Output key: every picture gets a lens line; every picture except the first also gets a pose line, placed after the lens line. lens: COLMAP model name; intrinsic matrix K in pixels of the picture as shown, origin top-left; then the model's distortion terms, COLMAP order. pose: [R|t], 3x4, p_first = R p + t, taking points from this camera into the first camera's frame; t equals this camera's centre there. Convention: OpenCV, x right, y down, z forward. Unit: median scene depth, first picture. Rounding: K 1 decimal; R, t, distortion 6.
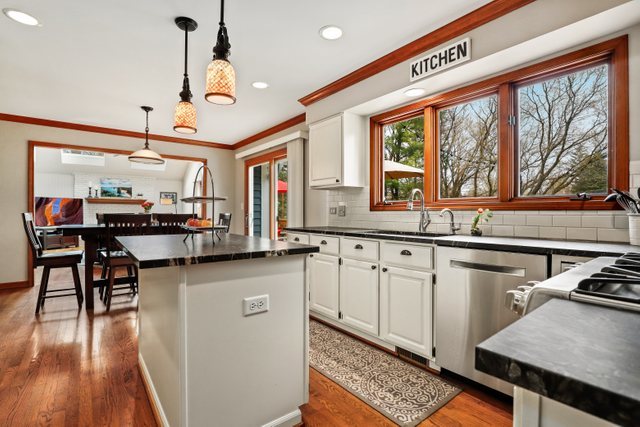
lens RADIAL K [[307.0, 0, 321.3], [0, 307.0, 212.8], [0, 0, 1]] dist [0.002899, 0.000544]
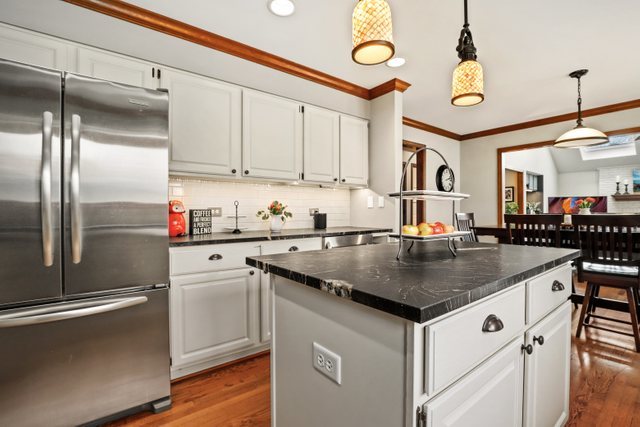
lens RADIAL K [[294.2, 0, 323.0], [0, 294.2, 212.7], [0, 0, 1]] dist [-0.008548, -0.000400]
pose [[0.003857, 0.003434, -0.999987, 0.066897], [0.001497, 0.999993, 0.003439, -0.001224], [0.999991, -0.001510, 0.003852, 0.172489]]
